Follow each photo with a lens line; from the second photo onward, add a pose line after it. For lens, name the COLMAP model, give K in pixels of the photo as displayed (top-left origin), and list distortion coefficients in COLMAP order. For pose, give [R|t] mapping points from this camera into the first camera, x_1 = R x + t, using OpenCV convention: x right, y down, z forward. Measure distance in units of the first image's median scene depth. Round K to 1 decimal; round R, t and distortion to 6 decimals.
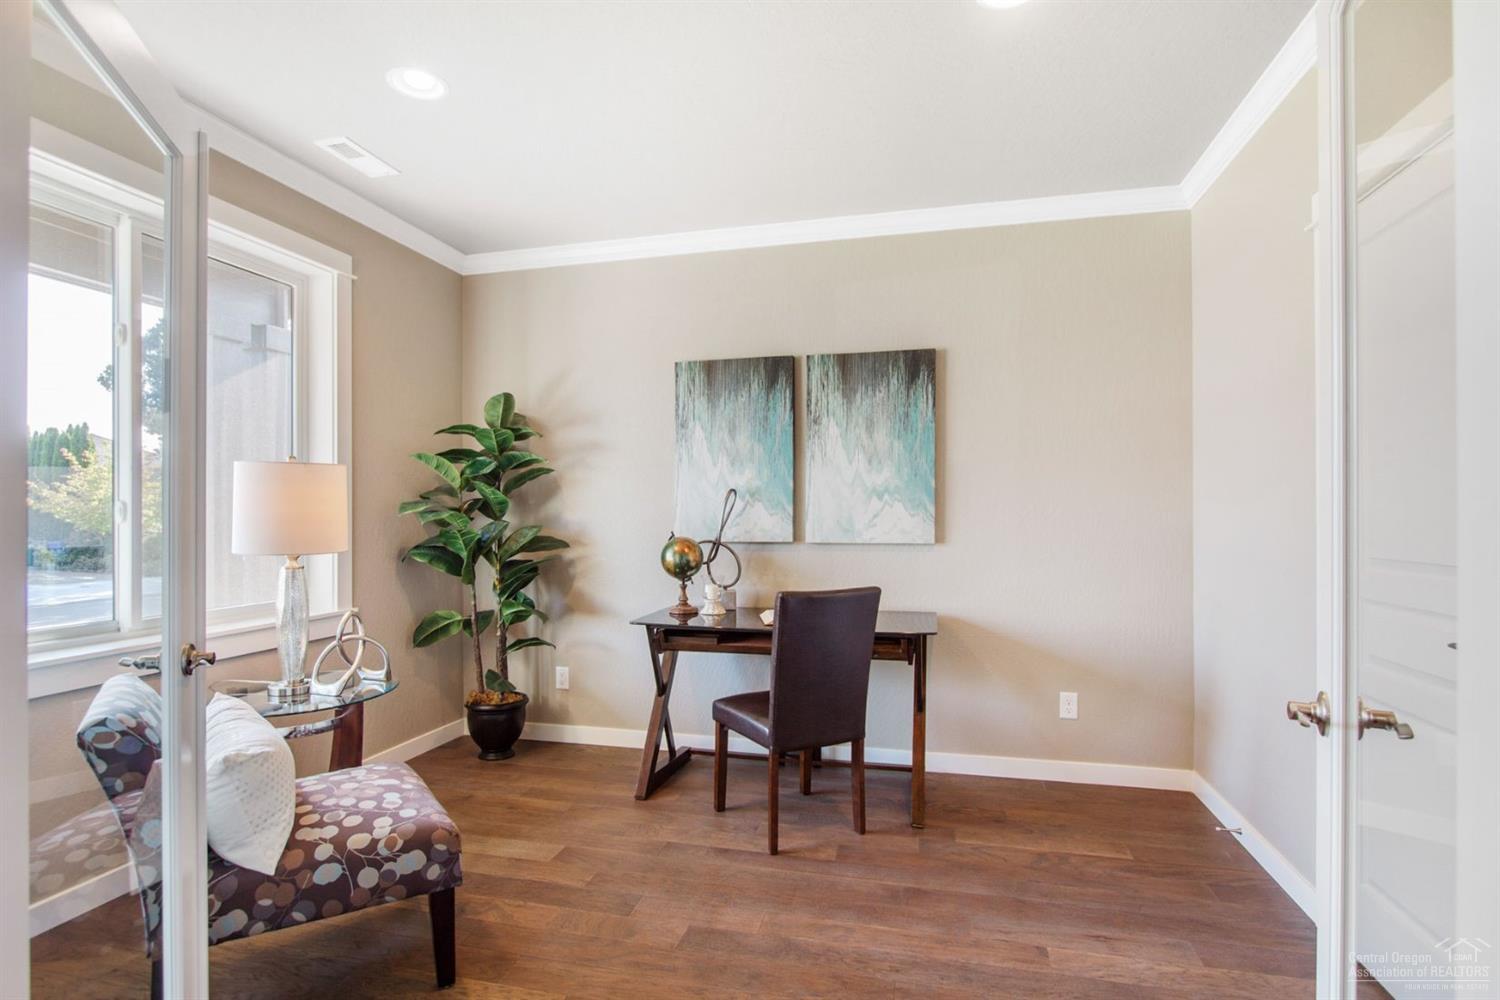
lens RADIAL K [[752.0, 0, 739.2], [0, 752.0, 512.6], [0, 0, 1]] dist [-0.014057, 0.000543]
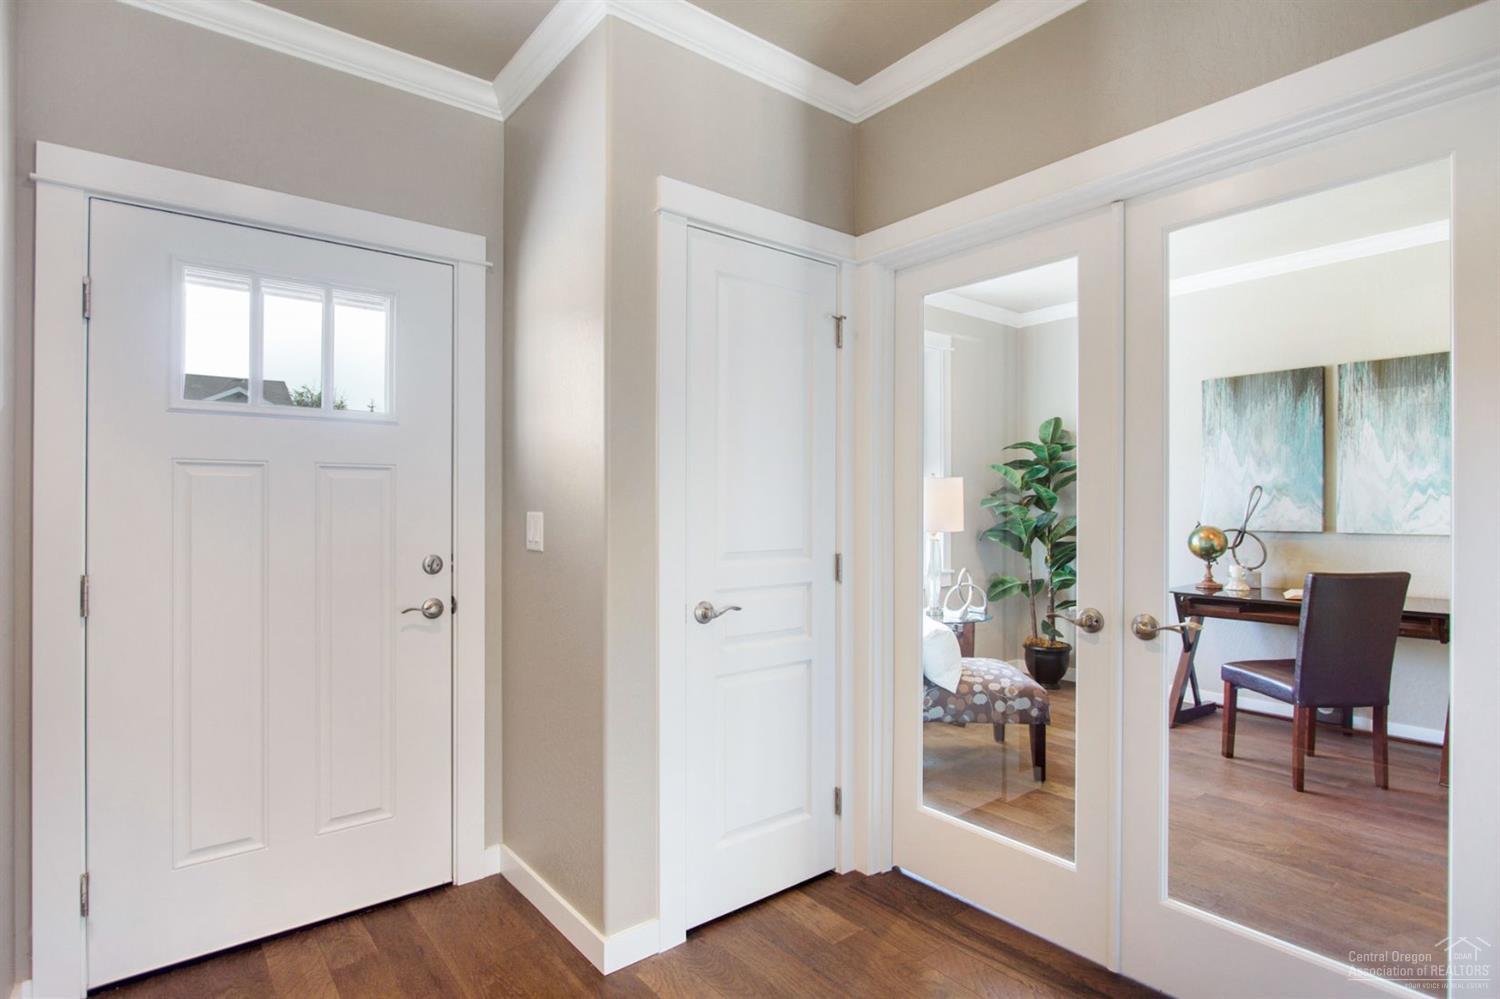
lens RADIAL K [[752.0, 0, 739.2], [0, 752.0, 512.1], [0, 0, 1]] dist [-0.014057, 0.000543]
pose [[0.795421, 0.003678, -0.606046, 0.053931], [0.003788, 0.999932, 0.011040, -0.006054], [0.606045, -0.011077, 0.795353, -0.420737]]
